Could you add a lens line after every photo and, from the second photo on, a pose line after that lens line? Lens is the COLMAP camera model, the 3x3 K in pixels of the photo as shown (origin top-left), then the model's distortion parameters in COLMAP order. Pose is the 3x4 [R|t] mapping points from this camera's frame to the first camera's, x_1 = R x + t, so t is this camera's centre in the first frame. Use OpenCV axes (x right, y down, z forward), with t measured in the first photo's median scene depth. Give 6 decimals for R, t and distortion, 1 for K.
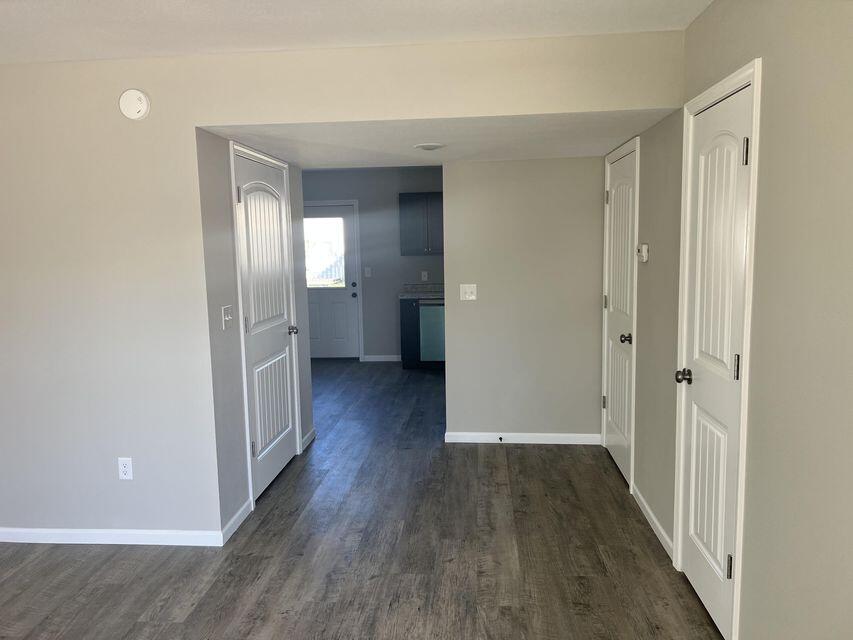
lens RADIAL K [[646.8, 0, 423.6], [0, 646.8, 321.6], [0, 0, 1]] dist [0.005231, 0.000970]
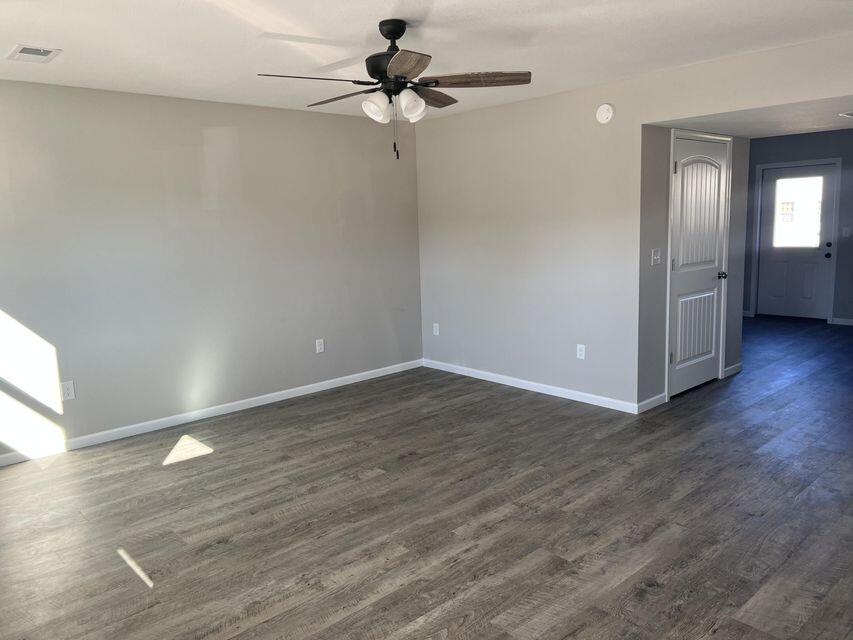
lens RADIAL K [[646.8, 0, 423.6], [0, 646.8, 321.6], [0, 0, 1]] dist [0.005231, 0.000970]
pose [[0.738031, 0.101933, -0.667023, 0.247026], [-0.065396, 0.994676, 0.079647, 0.047997], [0.671590, -0.015161, 0.740768, -0.343181]]
